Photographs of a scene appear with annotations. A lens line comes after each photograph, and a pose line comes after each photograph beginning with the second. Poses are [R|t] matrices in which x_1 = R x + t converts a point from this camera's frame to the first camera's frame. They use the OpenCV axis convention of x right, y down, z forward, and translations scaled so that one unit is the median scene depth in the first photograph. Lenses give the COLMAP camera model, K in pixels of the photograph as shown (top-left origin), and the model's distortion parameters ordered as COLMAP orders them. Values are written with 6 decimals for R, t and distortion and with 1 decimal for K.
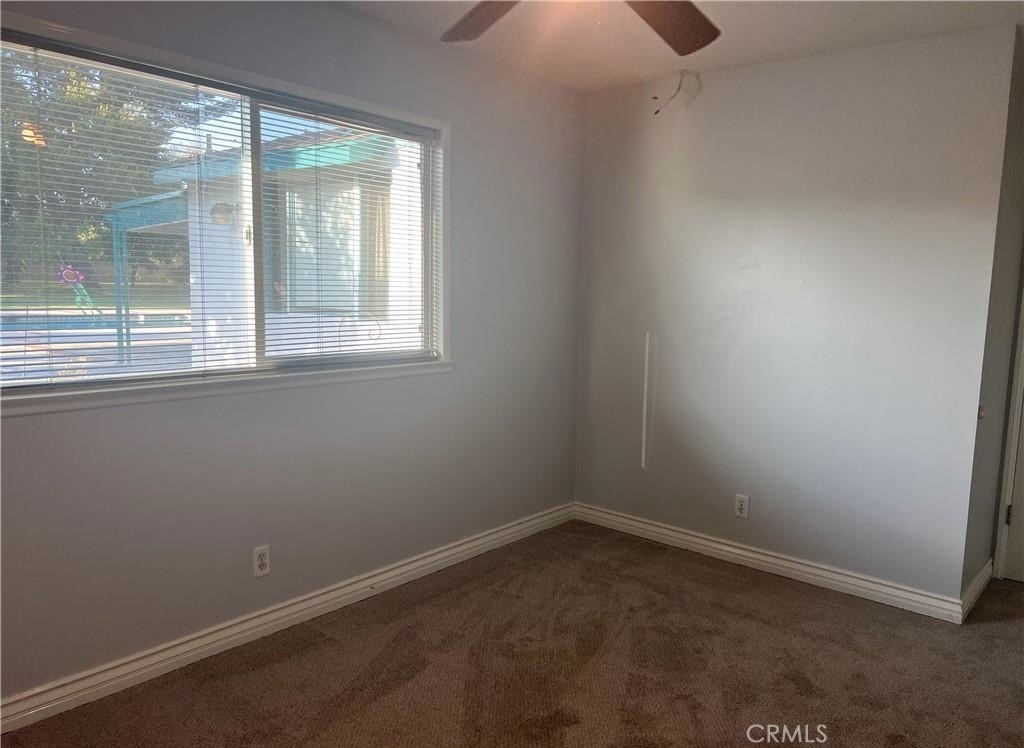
lens RADIAL K [[762.5, 0, 514.0], [0, 762.5, 374.4], [0, 0, 1]] dist [-0.001746, -0.004818]
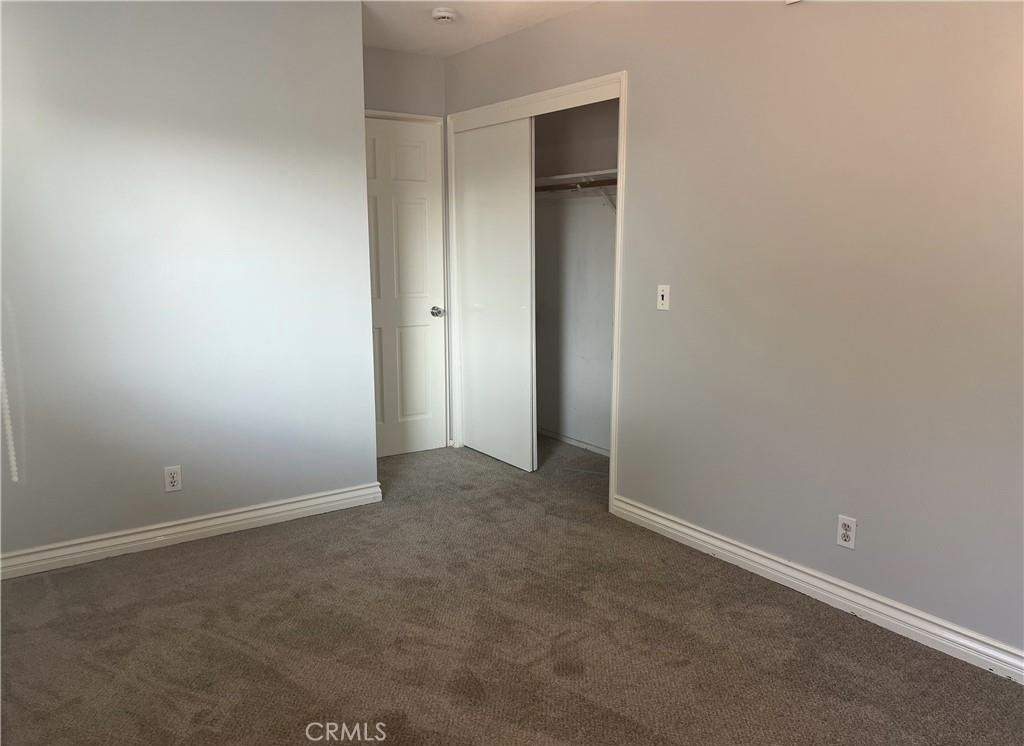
lens RADIAL K [[762.5, 0, 514.0], [0, 762.5, 374.0], [0, 0, 1]] dist [-0.001746, -0.004818]
pose [[0.242988, -0.193911, 0.950450, -0.494403], [0.119541, 0.978333, 0.169039, -0.055672], [-0.962635, 0.072543, 0.260903, 0.453946]]
